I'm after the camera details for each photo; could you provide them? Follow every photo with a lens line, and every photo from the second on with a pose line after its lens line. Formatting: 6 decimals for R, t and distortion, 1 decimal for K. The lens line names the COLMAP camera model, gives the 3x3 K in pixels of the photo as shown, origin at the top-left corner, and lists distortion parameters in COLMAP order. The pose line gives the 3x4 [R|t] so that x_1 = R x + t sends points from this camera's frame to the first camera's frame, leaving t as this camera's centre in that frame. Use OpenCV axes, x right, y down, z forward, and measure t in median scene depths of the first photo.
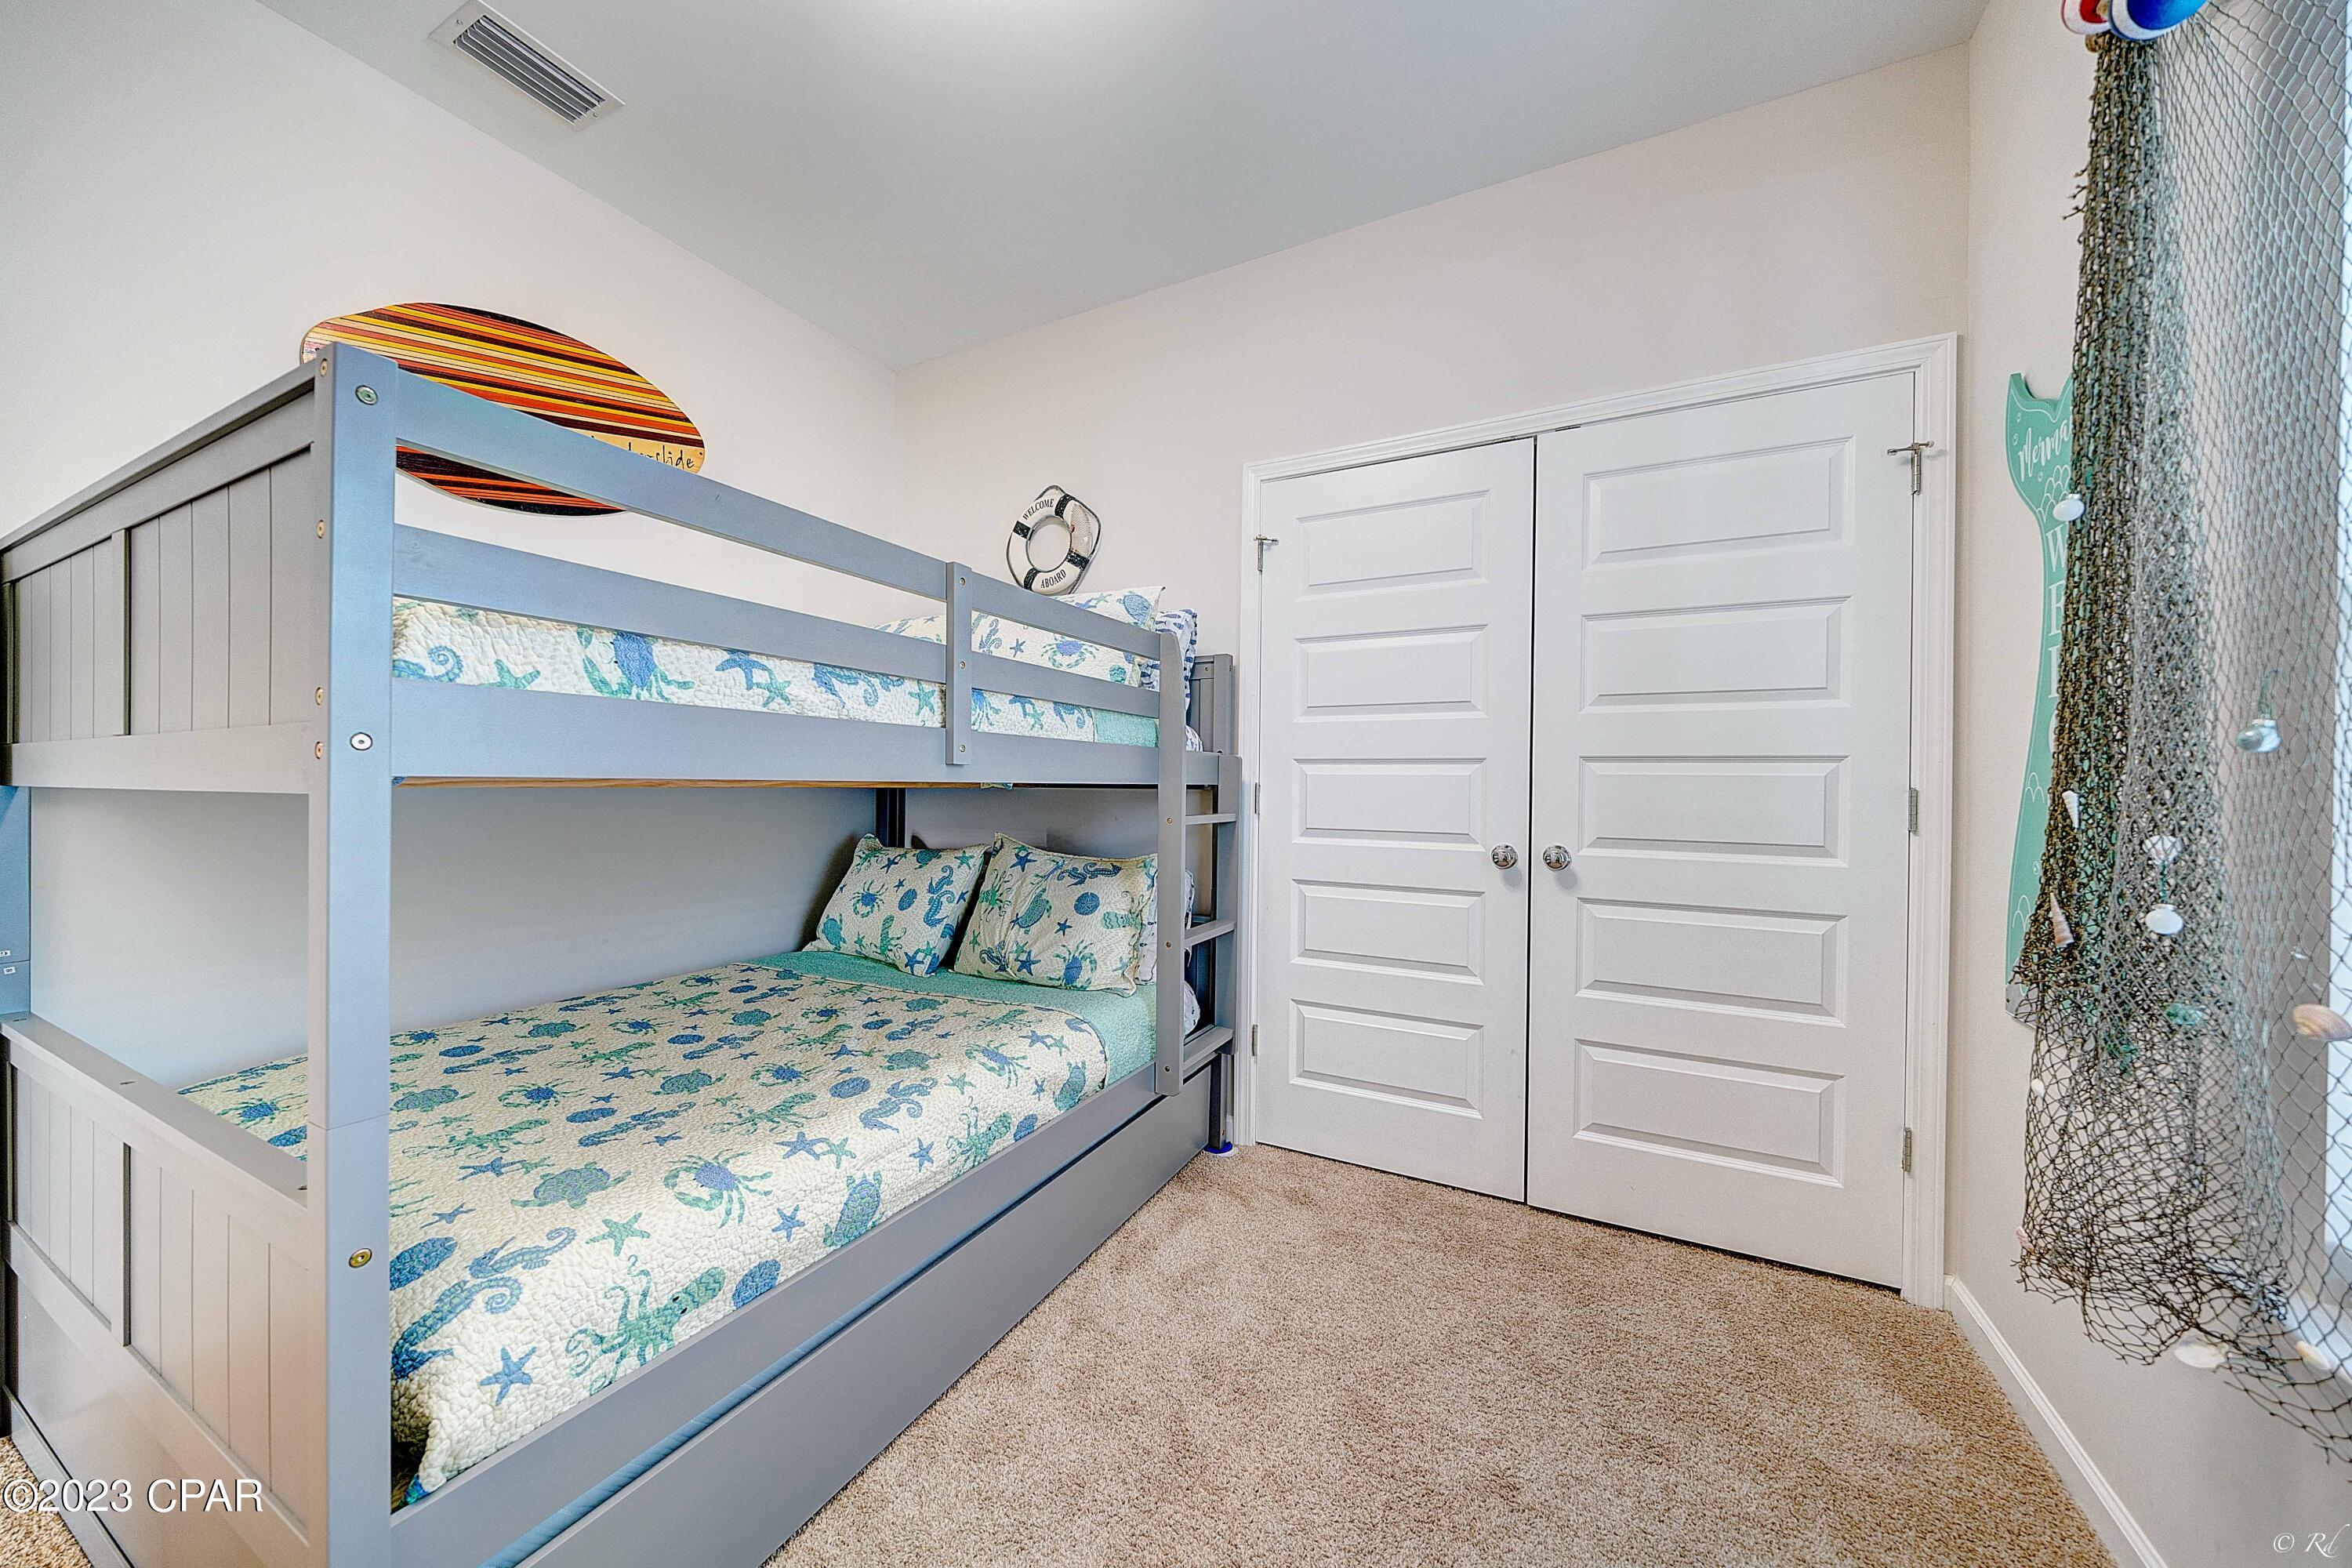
lens RADIAL K [[812.5, 0, 1169.7], [0, 812.5, 784.8], [0, 0, 1]] dist [-0.004760, -0.000300]
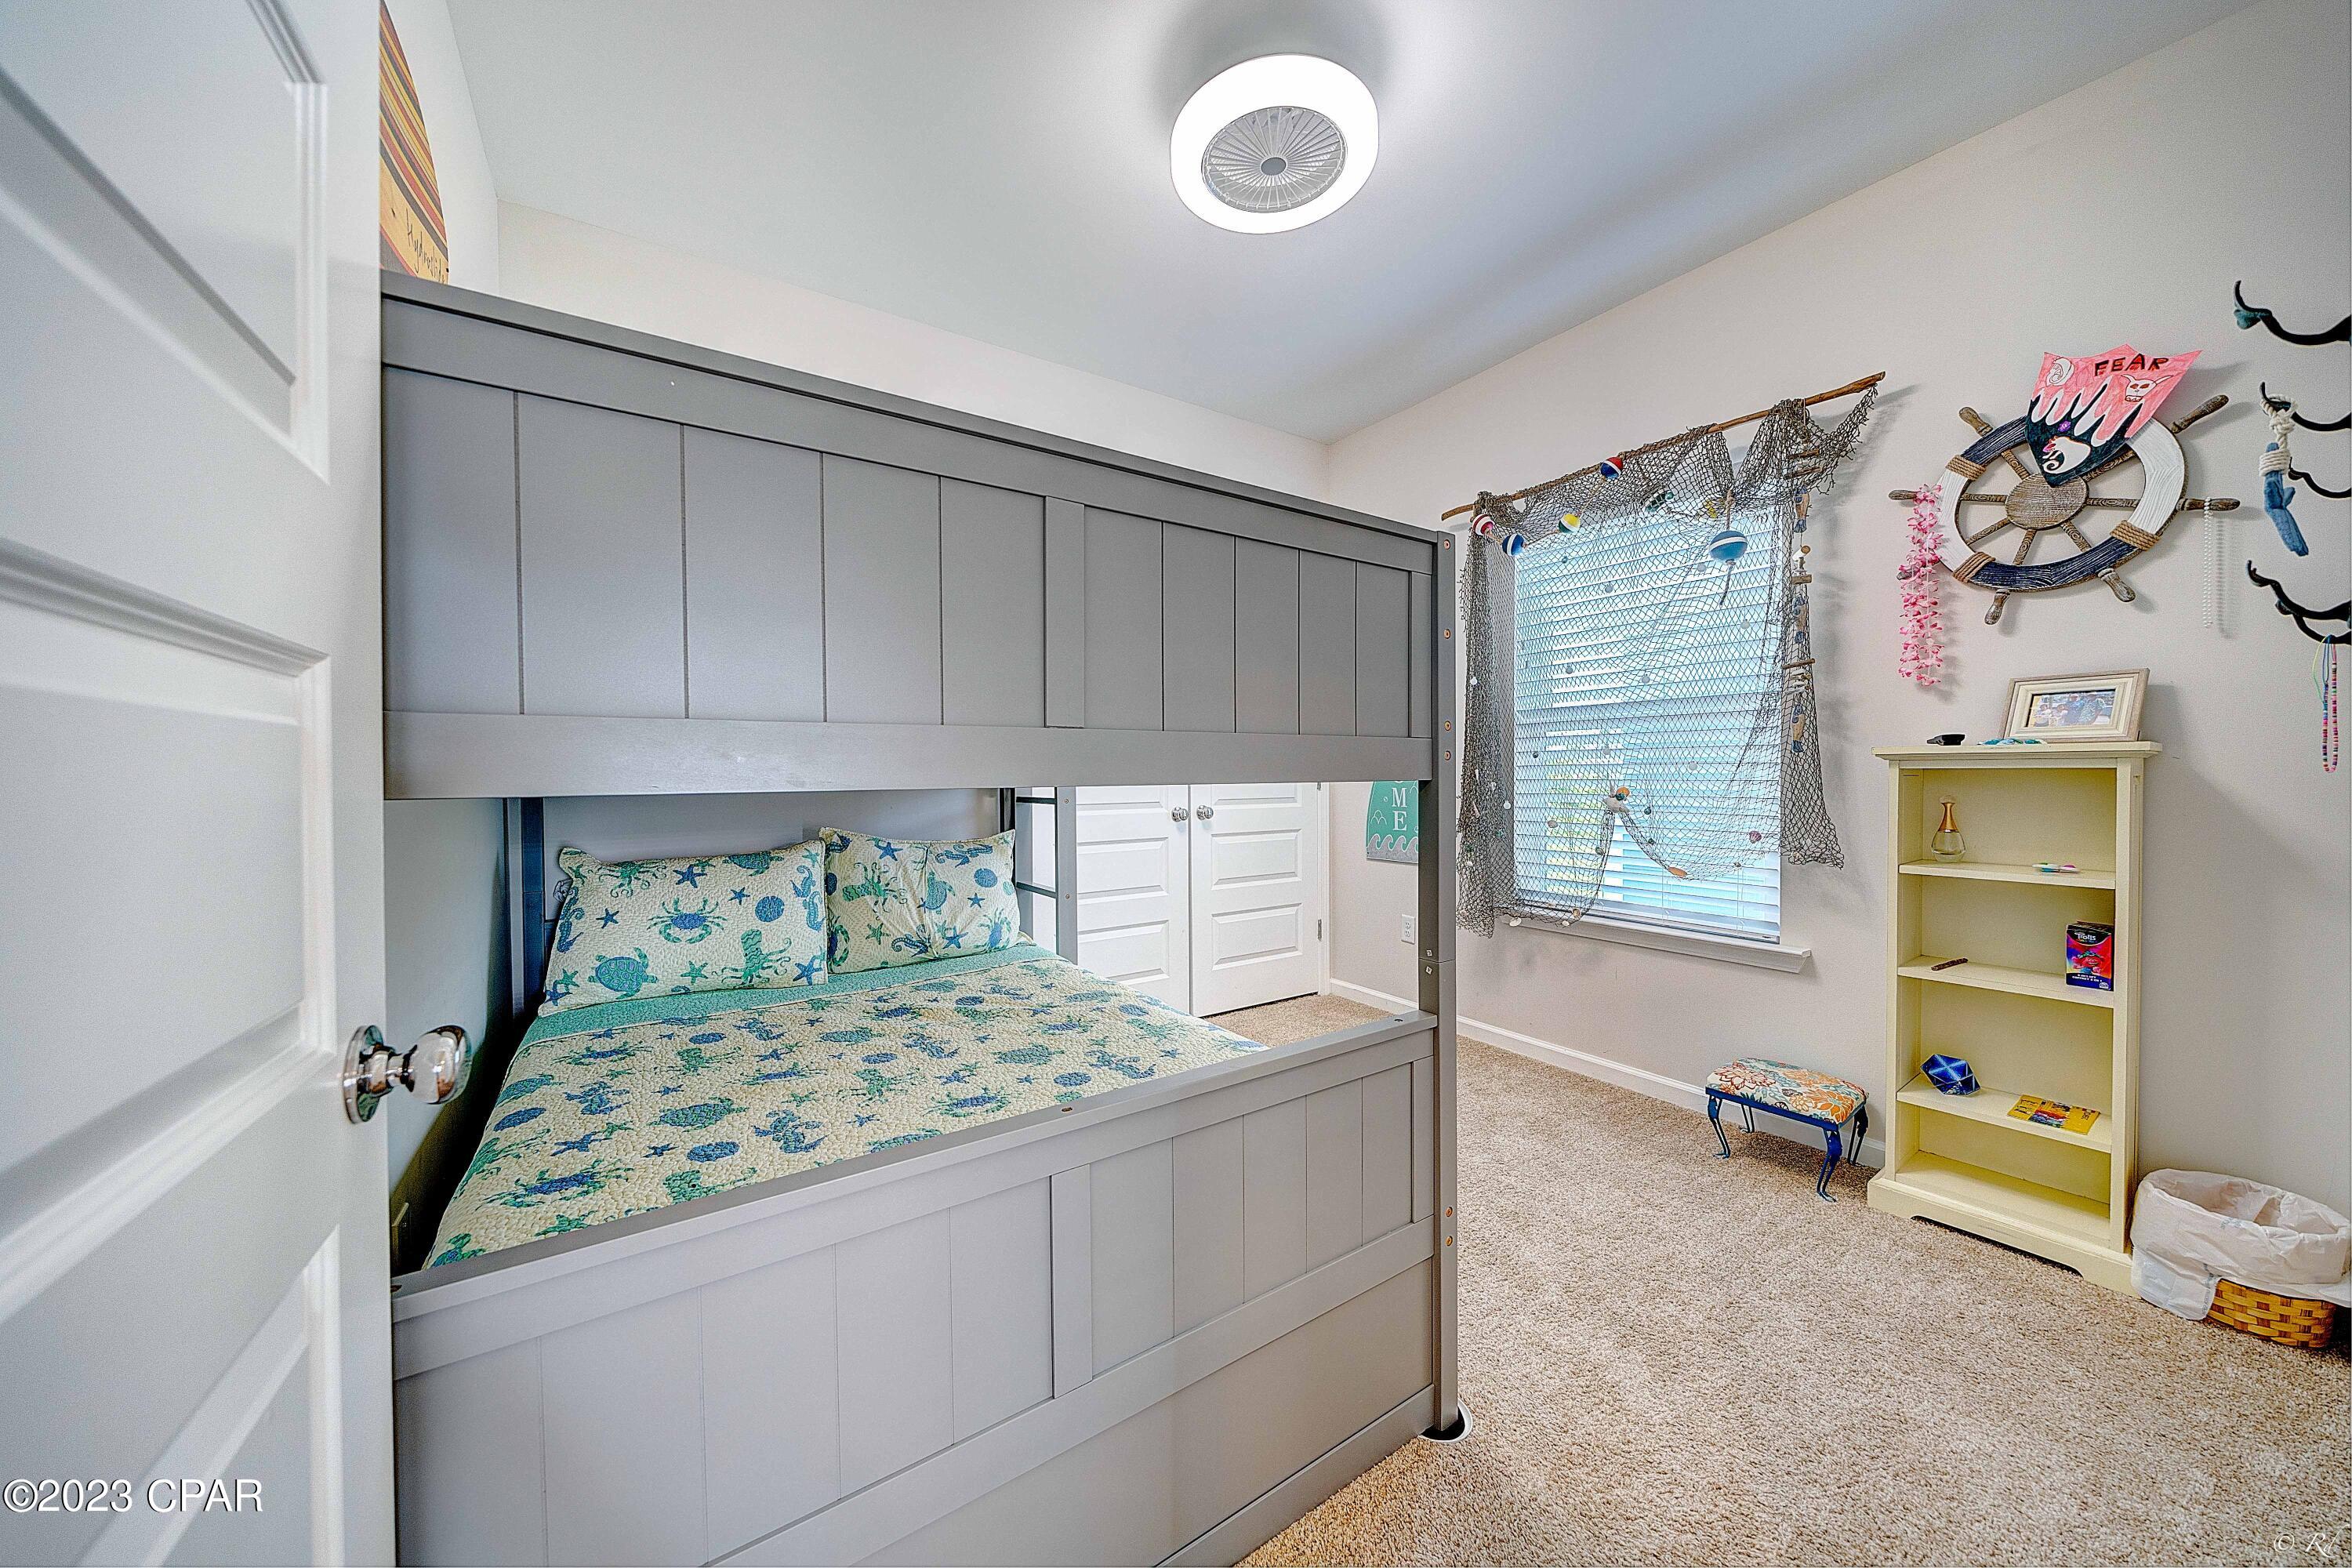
lens RADIAL K [[780.1, 0, 1176.0], [0, 780.1, 784.0], [0, 0, 1]] dist [-0.006600, -0.000082]
pose [[0.496120, -0.027024, 0.867833, -0.952781], [0.014513, 0.999634, 0.022831, -0.009529], [-0.868133, 0.001268, 0.496330, 0.216486]]
